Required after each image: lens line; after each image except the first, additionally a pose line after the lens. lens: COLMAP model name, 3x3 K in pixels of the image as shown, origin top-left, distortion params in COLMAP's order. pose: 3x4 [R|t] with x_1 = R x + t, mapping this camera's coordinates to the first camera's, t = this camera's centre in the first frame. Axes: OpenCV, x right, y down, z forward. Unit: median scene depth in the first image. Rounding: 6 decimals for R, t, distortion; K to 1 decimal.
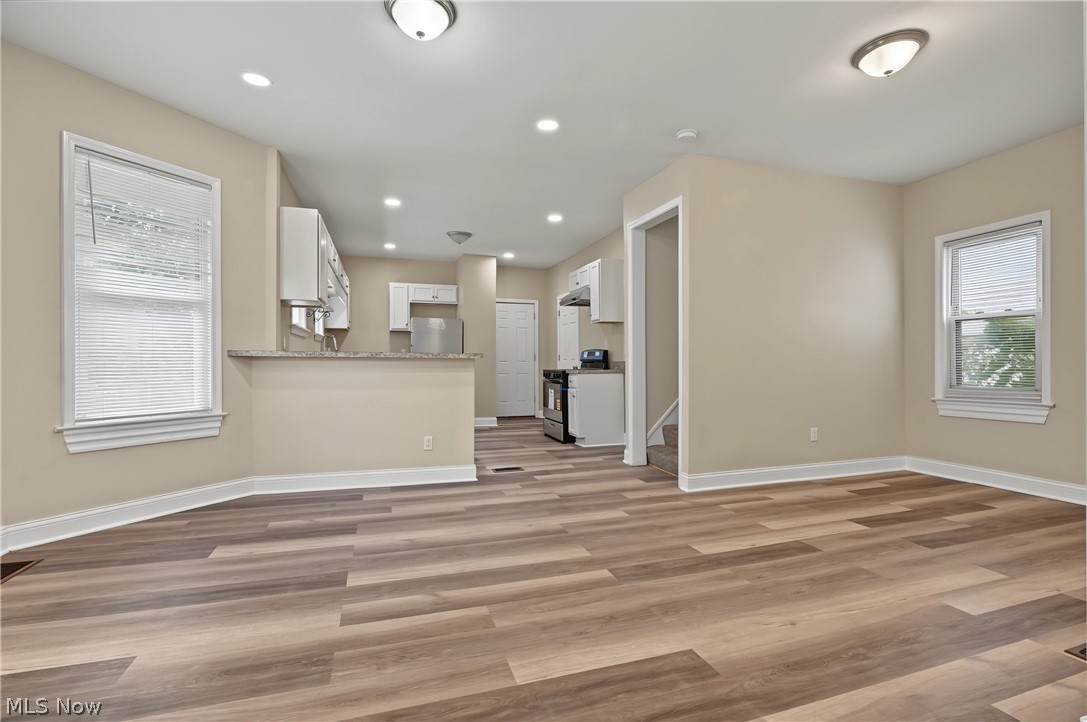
lens RADIAL K [[494.6, 0, 543.5], [0, 494.6, 361.0], [0, 0, 1]] dist [-0.003931, -0.000345]
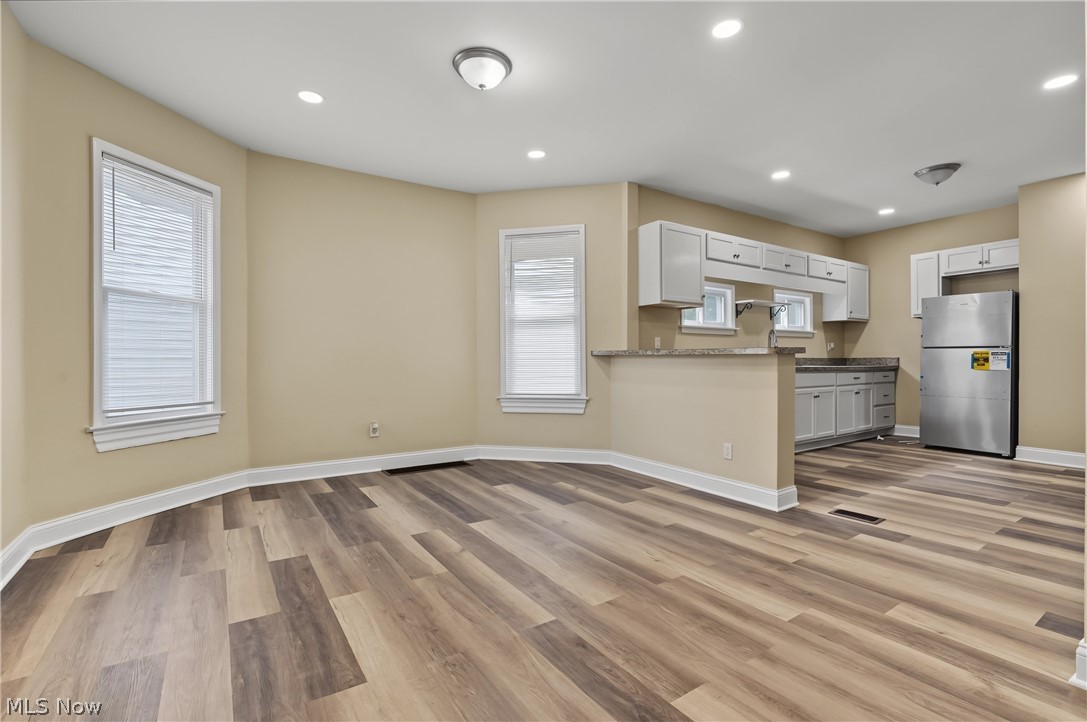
lens RADIAL K [[494.6, 0, 543.5], [0, 494.6, 361.0], [0, 0, 1]] dist [-0.003931, -0.000345]
pose [[0.262136, -0.001684, -0.965030, 0.649324], [0.006746, 0.999977, 0.000088, 0.005096], [0.965007, -0.006533, 0.262141, 0.565146]]
